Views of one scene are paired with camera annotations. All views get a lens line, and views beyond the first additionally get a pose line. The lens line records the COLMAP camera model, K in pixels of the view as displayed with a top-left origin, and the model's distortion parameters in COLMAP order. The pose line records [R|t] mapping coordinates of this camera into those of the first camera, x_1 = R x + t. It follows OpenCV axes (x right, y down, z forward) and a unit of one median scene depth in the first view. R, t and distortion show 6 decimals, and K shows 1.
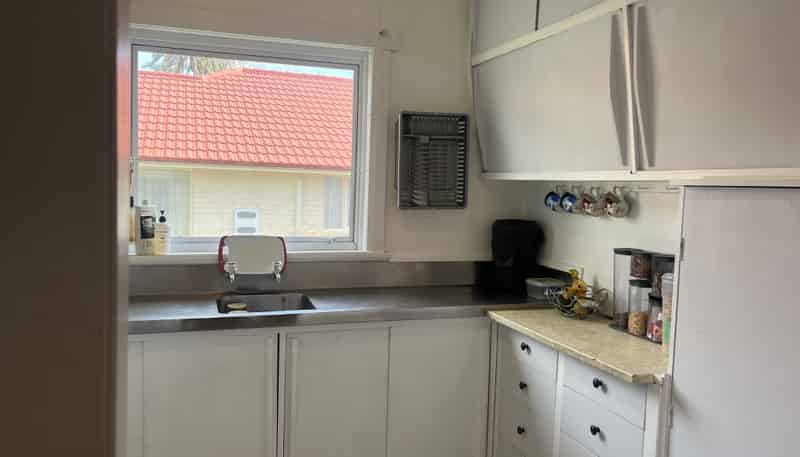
lens RADIAL K [[607.4, 0, 396.9], [0, 607.4, 222.6], [0, 0, 1]] dist [0.038069, -0.011095]
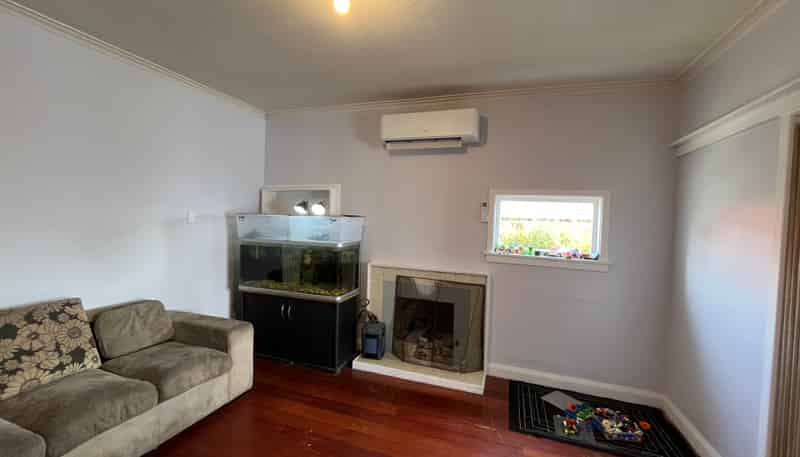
lens RADIAL K [[324.2, 0, 397.3], [0, 324.2, 228.8], [0, 0, 1]] dist [-0.000585, 0.000196]
pose [[0.784865, 0.014923, -0.619487, 2.461134], [-0.055898, 0.997339, -0.046795, 0.003570], [0.617140, 0.071356, 0.783611, 0.720312]]
